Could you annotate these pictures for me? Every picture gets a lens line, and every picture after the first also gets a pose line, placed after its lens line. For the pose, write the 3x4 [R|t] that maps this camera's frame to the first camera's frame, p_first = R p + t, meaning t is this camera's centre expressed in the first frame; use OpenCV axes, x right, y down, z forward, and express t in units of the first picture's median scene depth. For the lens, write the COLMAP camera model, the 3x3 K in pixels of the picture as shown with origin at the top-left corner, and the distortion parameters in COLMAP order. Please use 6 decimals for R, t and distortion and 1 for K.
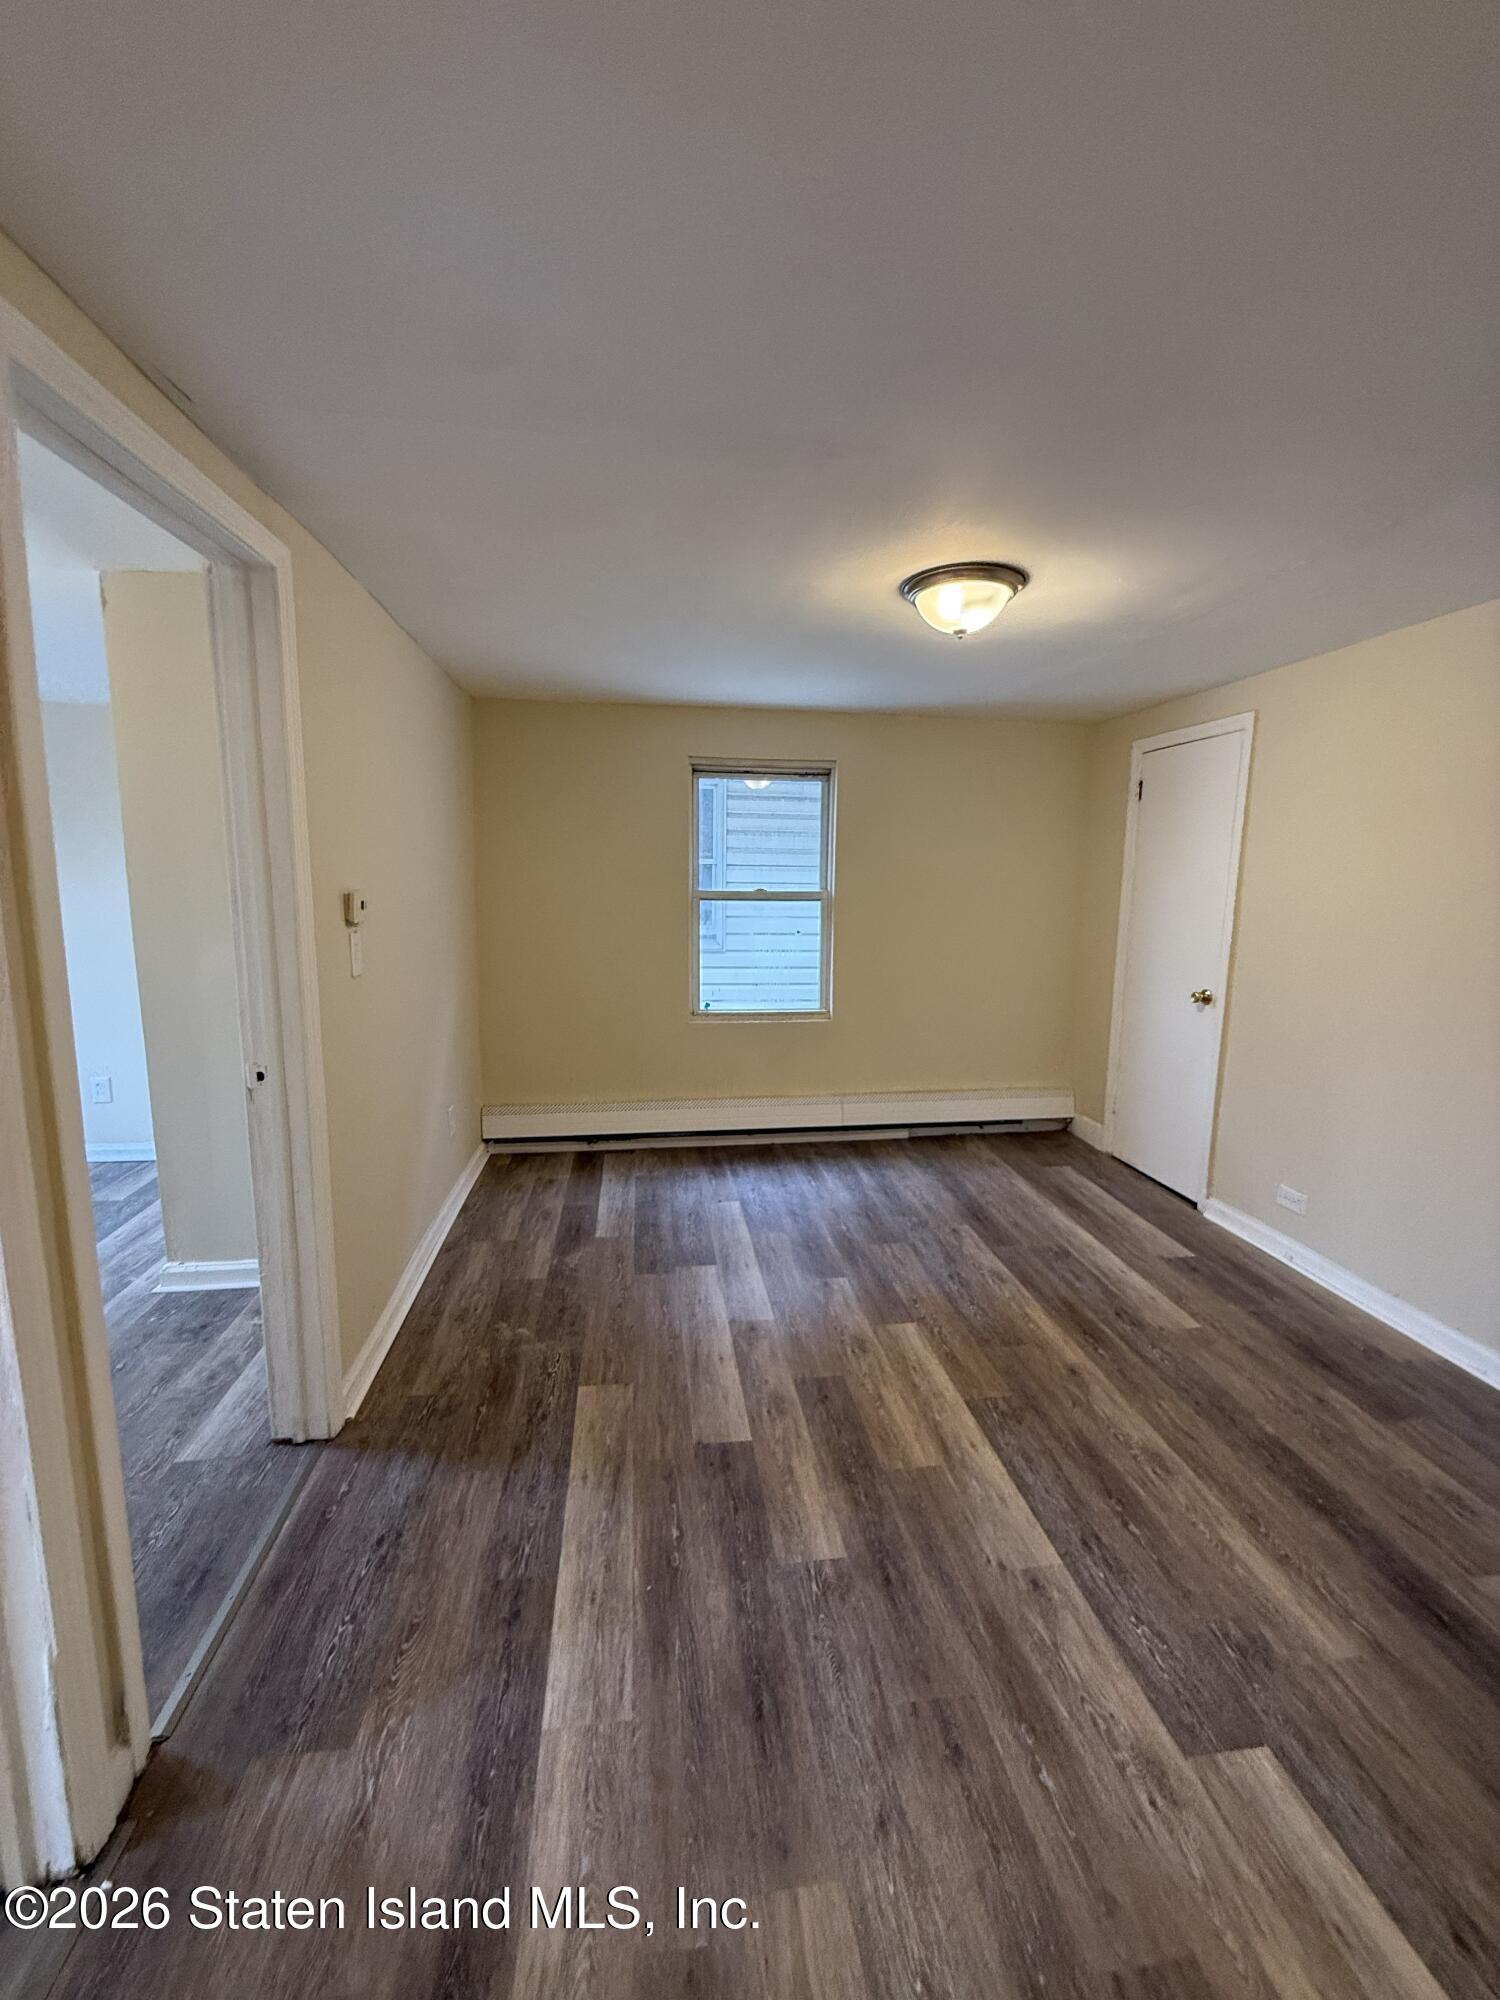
lens RADIAL K [[800.1, 0, 747.7], [0, 800.1, 993.1], [0, 0, 1]] dist [0.000527, 0.000428]
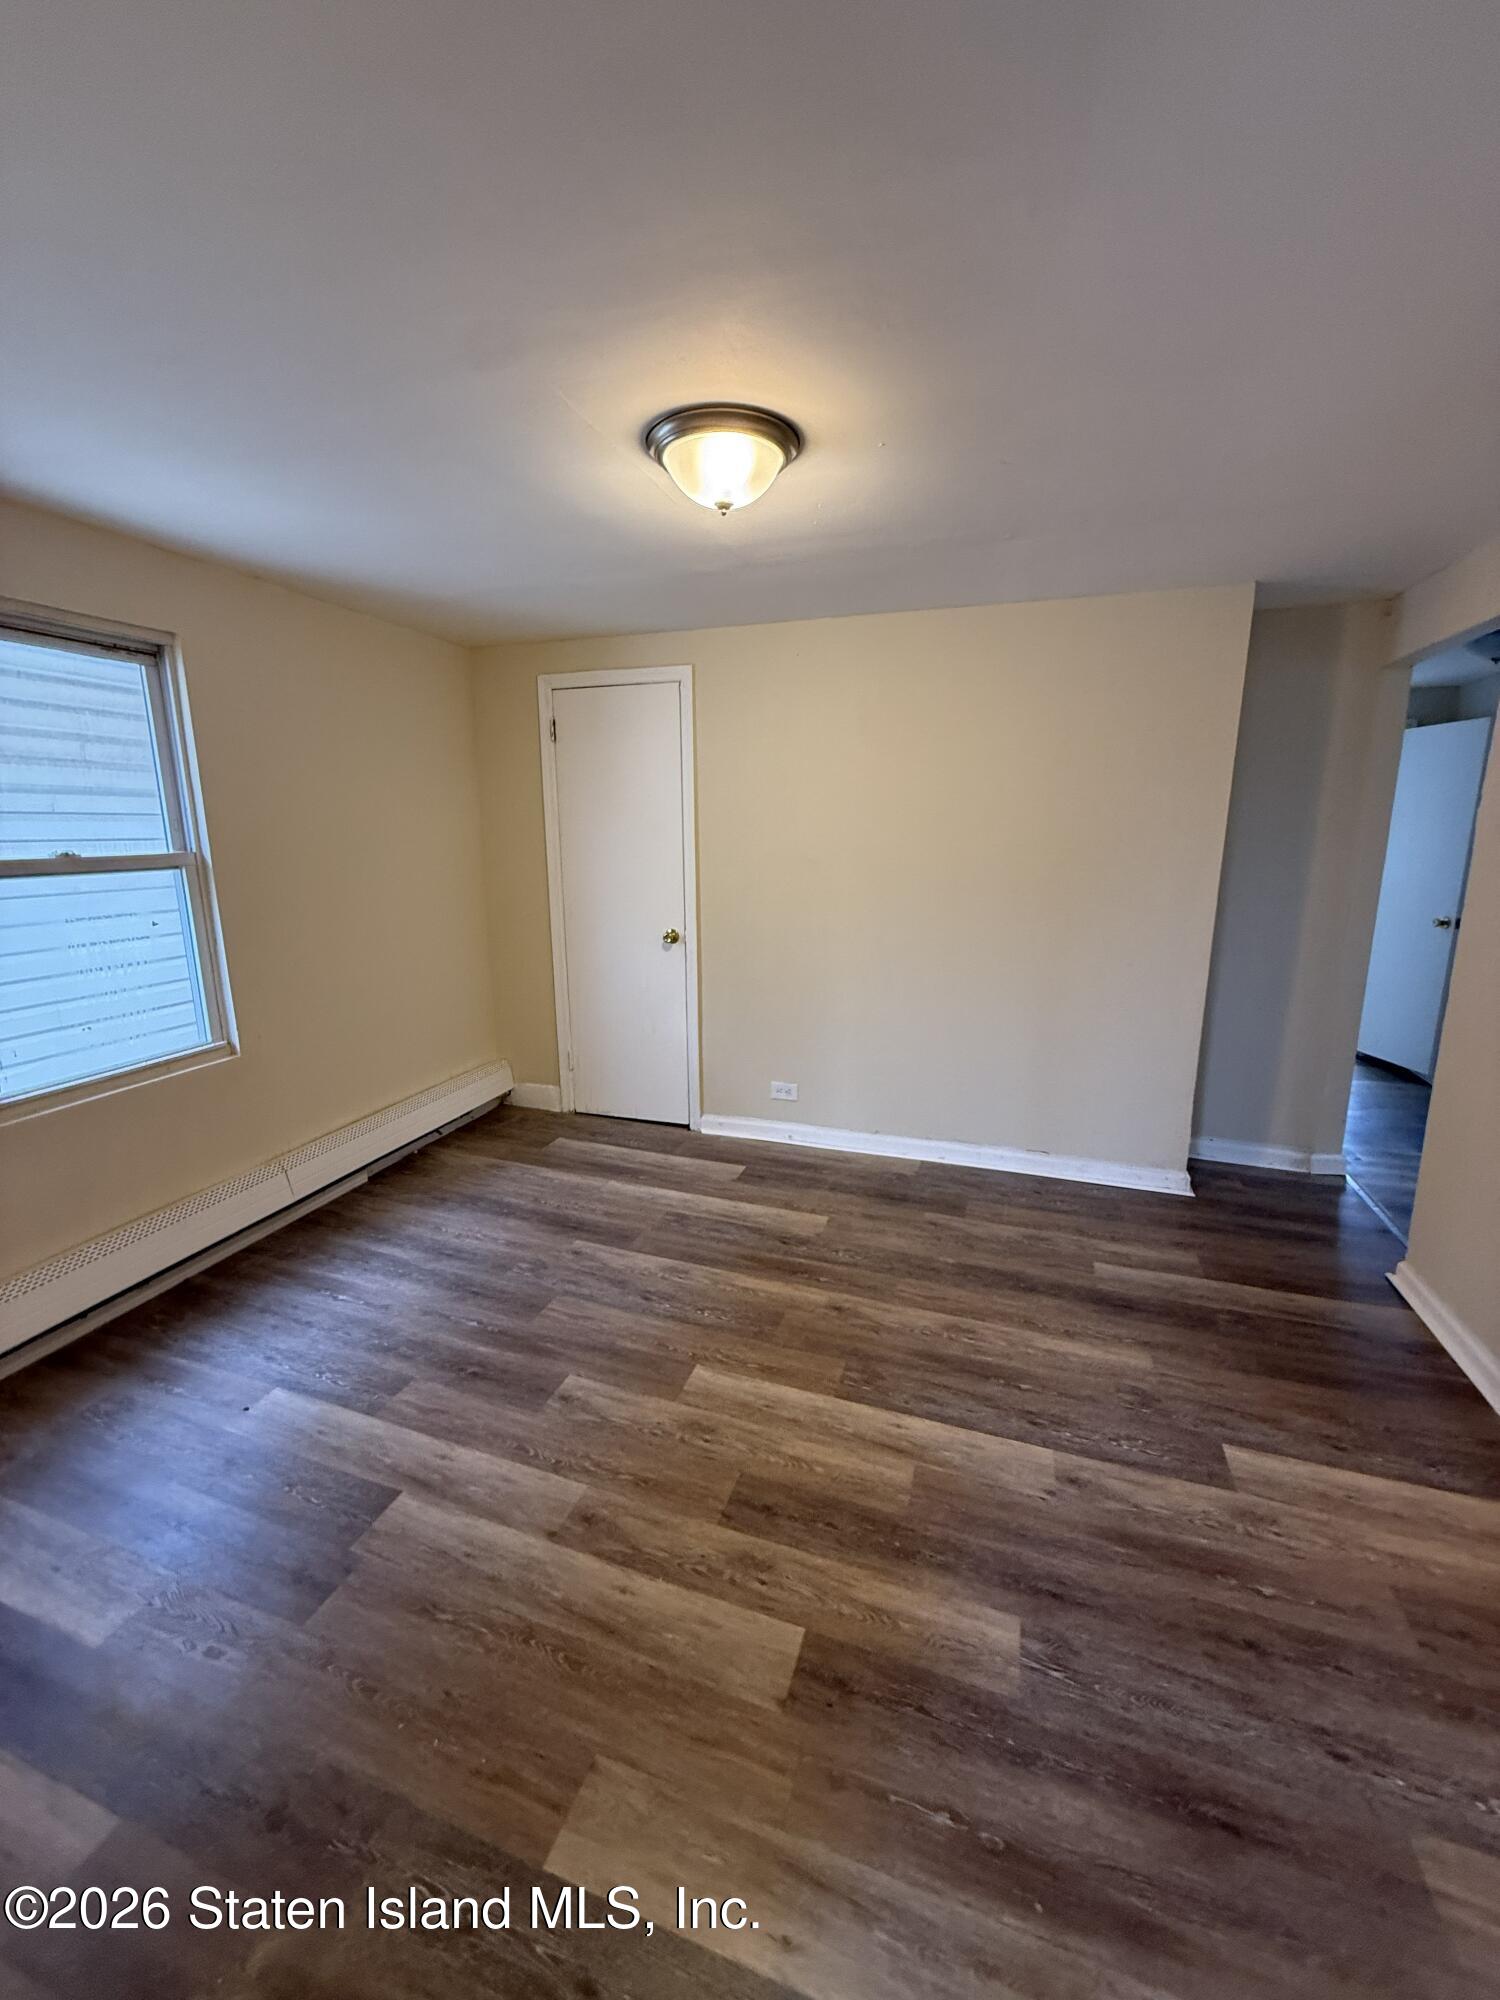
lens RADIAL K [[800.1, 0, 747.7], [0, 800.1, 993.1], [0, 0, 1]] dist [0.000527, 0.000428]
pose [[0.447230, -0.195782, 0.872729, -0.394534], [0.138407, 0.979144, 0.148728, -0.079421], [-0.883645, 0.054276, 0.465000, 0.512423]]
